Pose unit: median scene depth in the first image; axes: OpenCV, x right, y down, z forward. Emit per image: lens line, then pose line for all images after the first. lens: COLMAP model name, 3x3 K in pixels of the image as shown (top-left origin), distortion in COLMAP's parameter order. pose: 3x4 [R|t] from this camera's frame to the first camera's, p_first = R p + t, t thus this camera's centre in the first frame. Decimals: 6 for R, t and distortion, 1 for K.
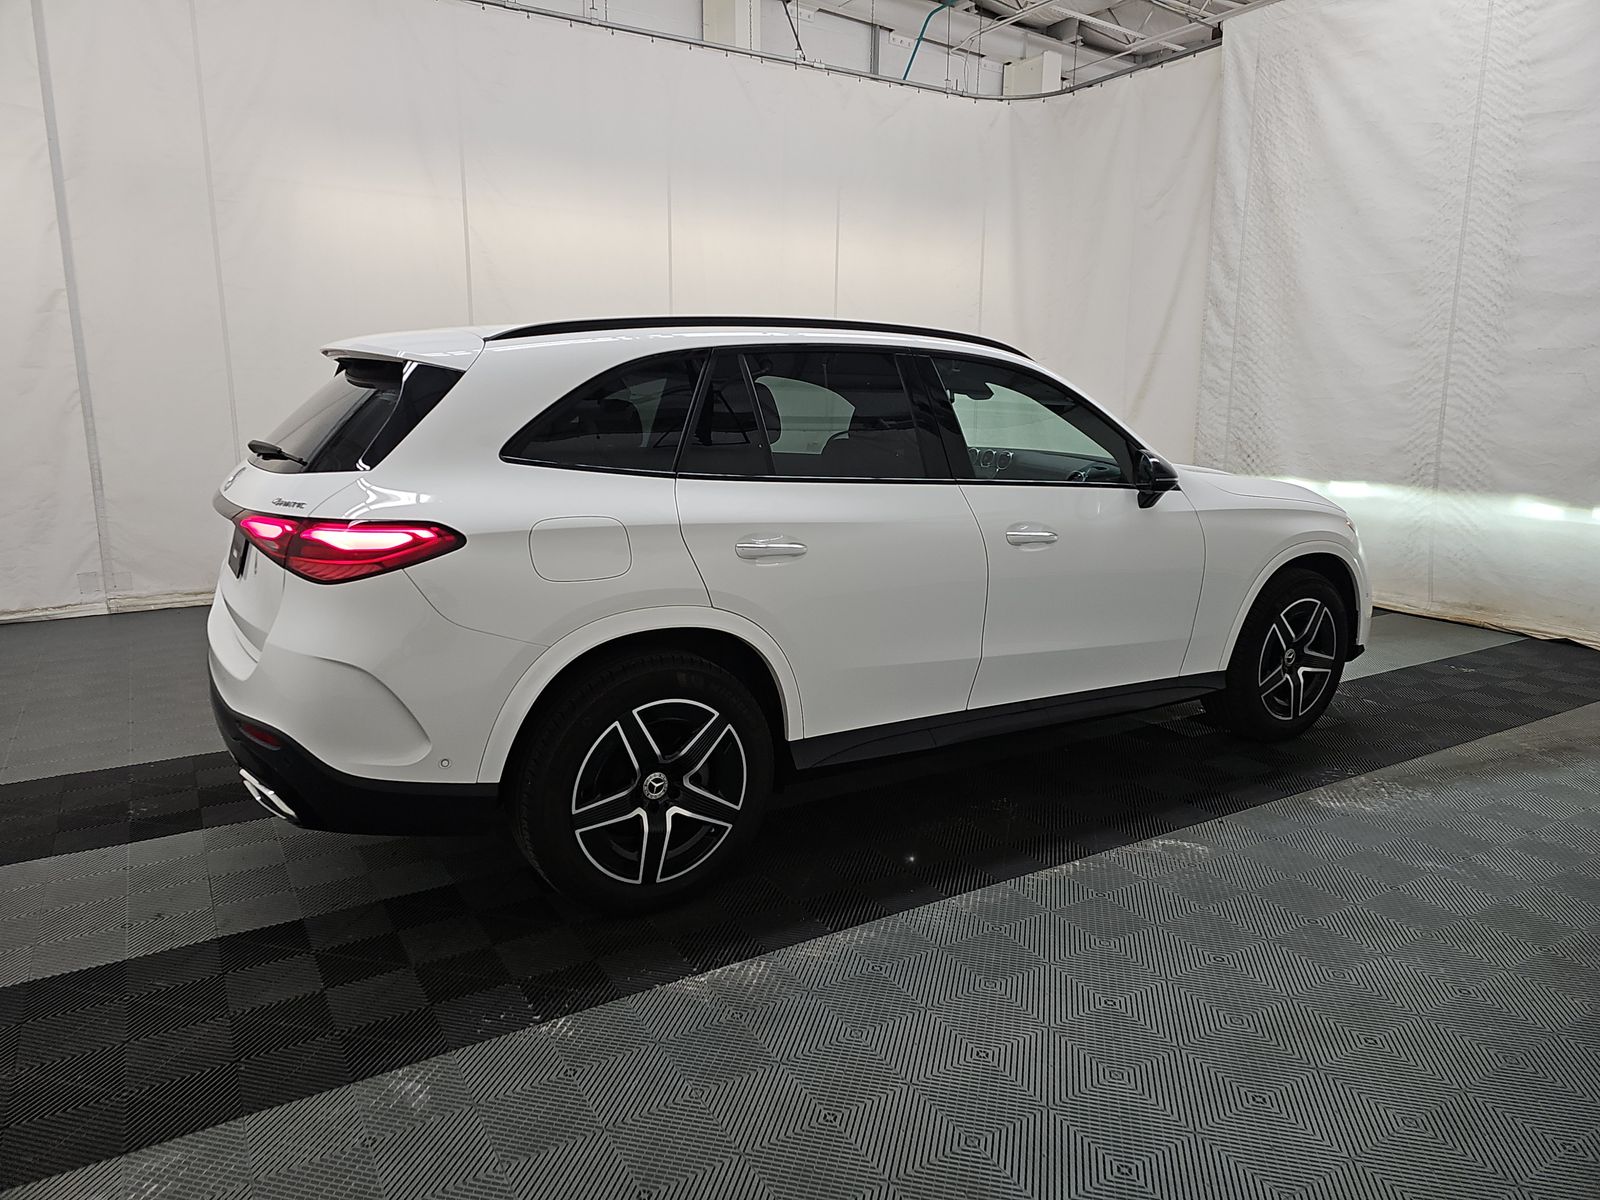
lens RADIAL K [[1069.1, 0, 805.7], [0, 1069.1, 605.5], [0, 0, 1]] dist [0.042981, -0.031888]
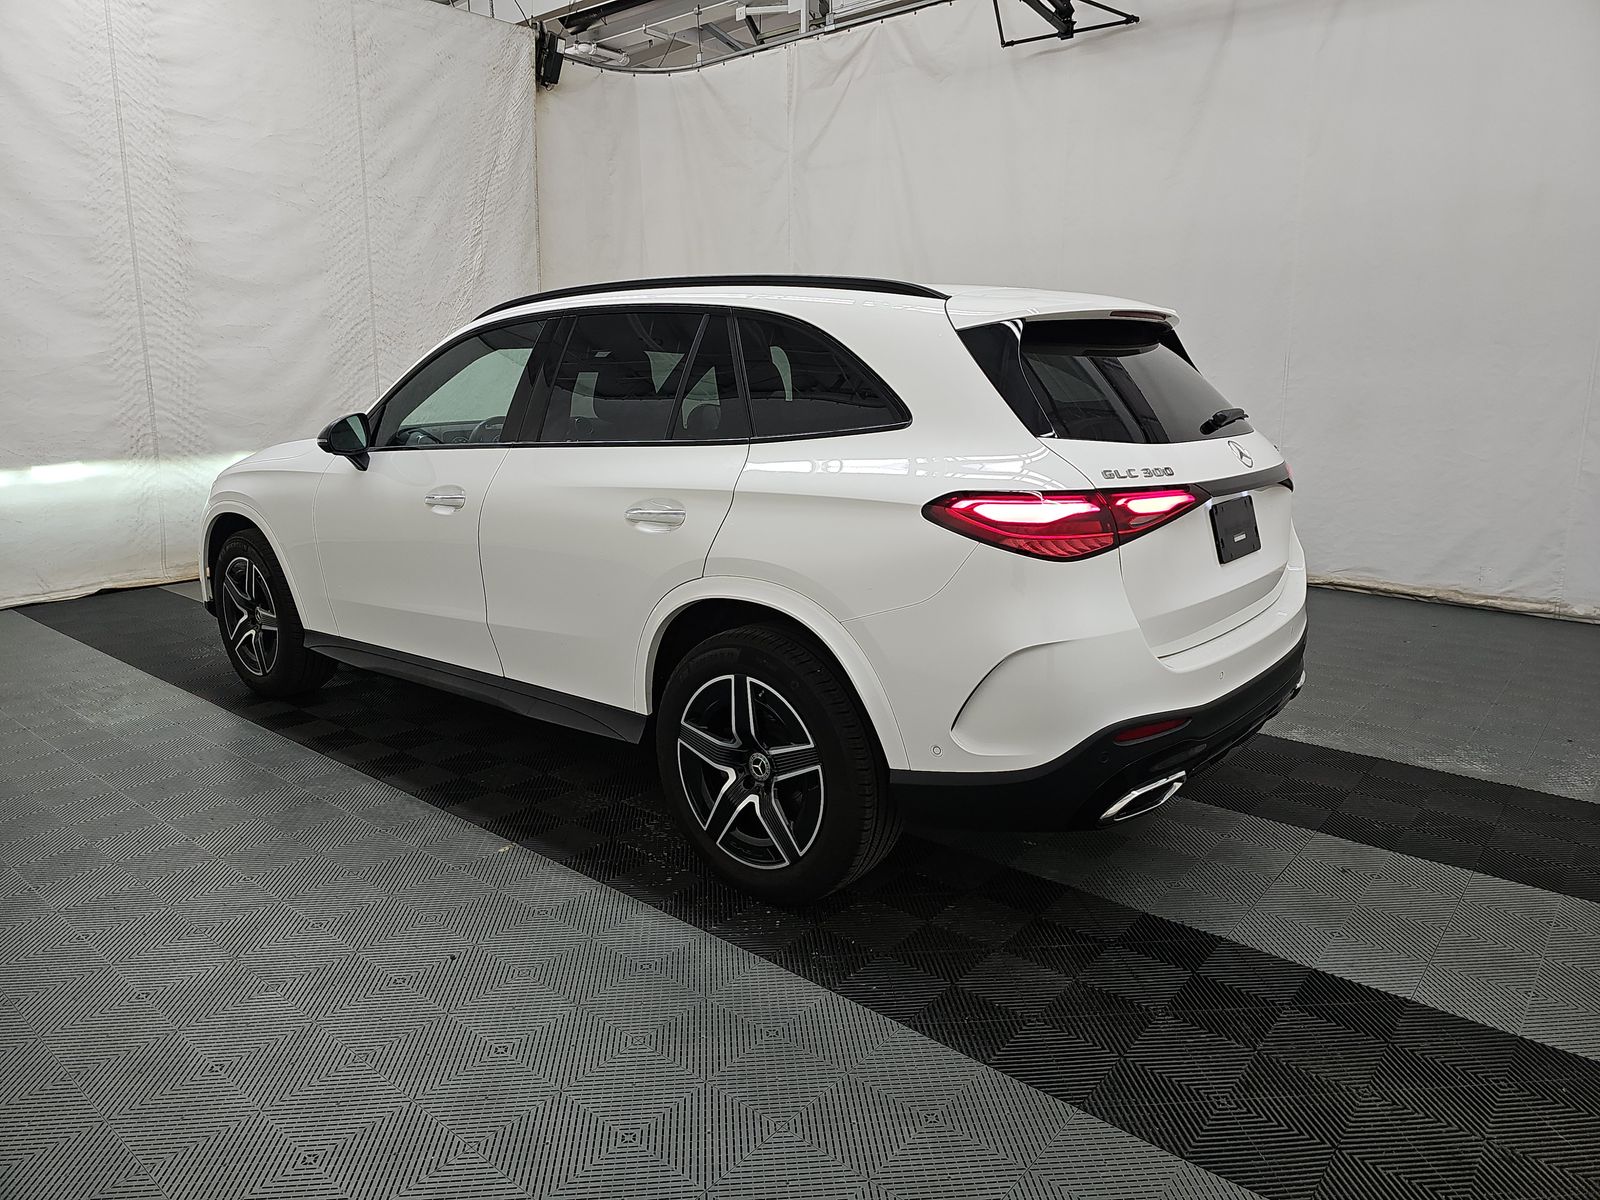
lens RADIAL K [[1069.1, 0, 805.5], [0, 1069.1, 592.0], [0, 0, 1]] dist [0.042981, -0.031888]
pose [[-0.307694, -0.202060, 0.929783, -0.600550], [0.194344, 0.943243, 0.269300, -0.149732], [-0.931426, 0.263560, -0.250961, 0.742406]]
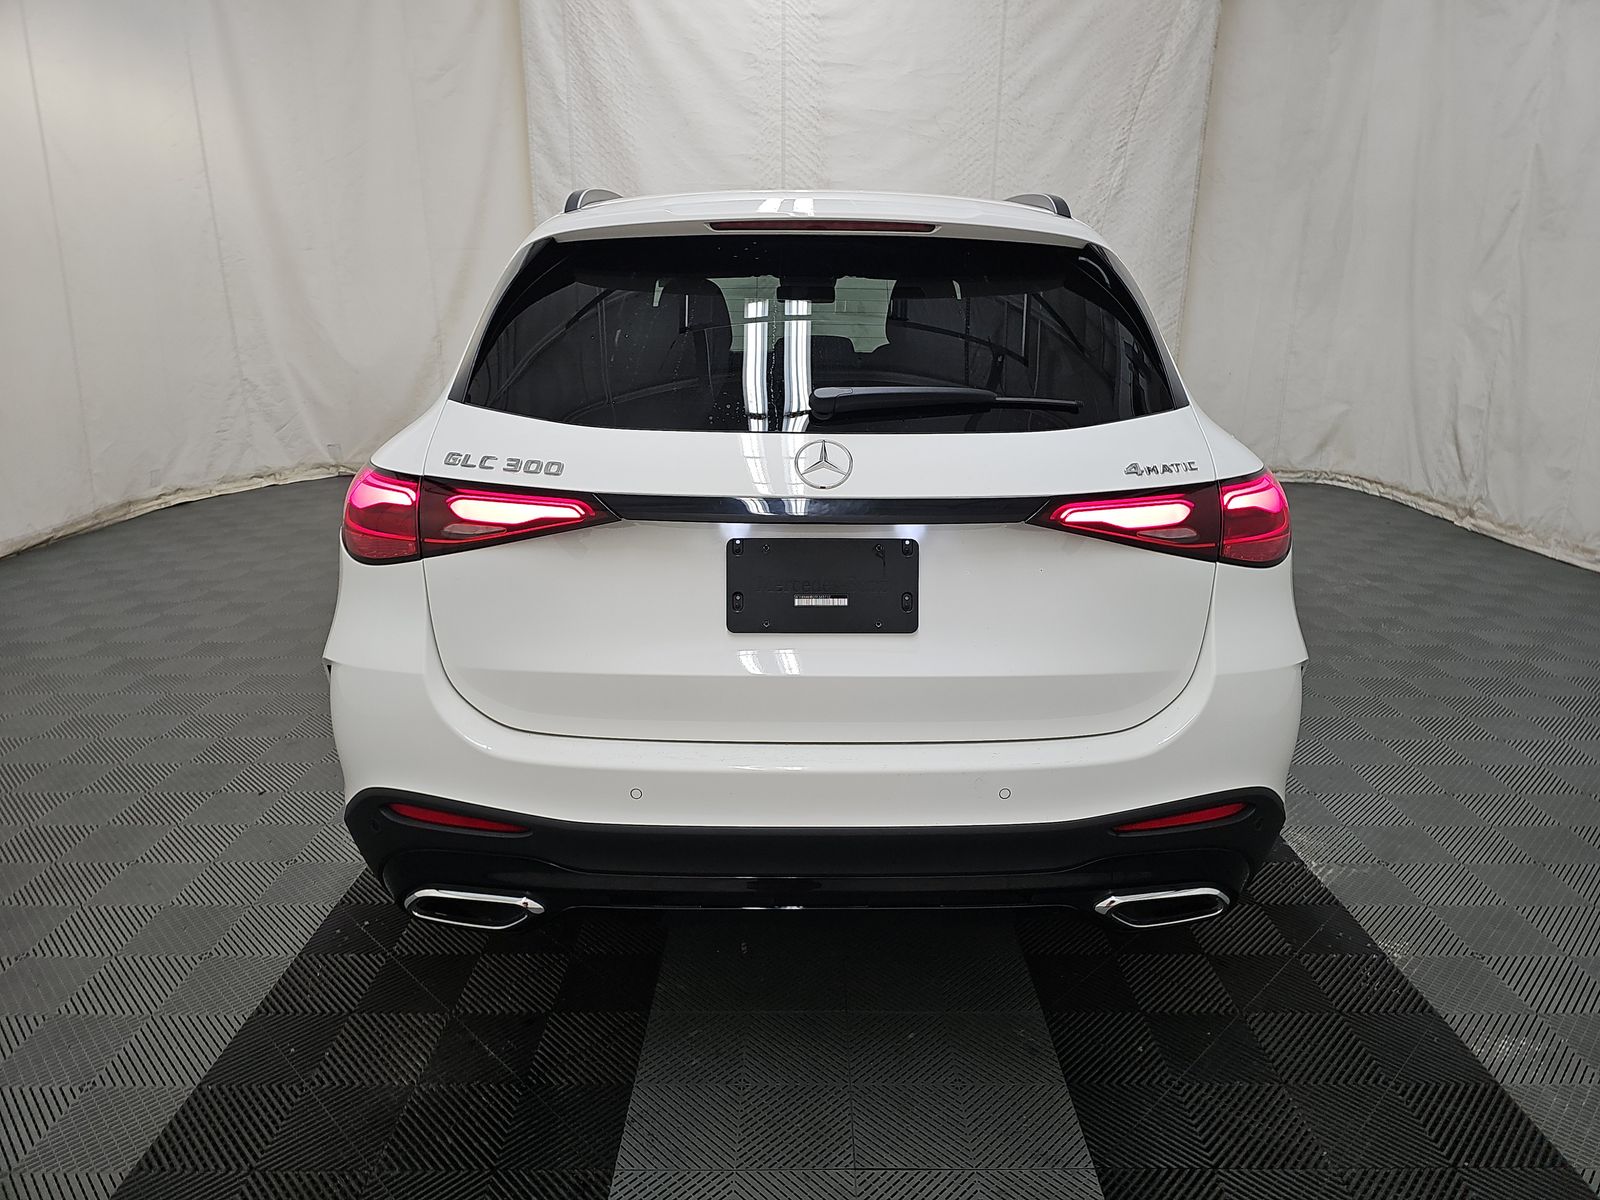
lens RADIAL K [[1069.1, 0, 812.3], [0, 1069.1, 601.8], [0, 0, 1]] dist [0.042981, -0.031888]
pose [[0.516935, -0.243521, 0.820656, -0.468063], [0.173574, 0.968586, 0.178083, -0.069418], [-0.838242, 0.050387, 0.542965, 0.342070]]
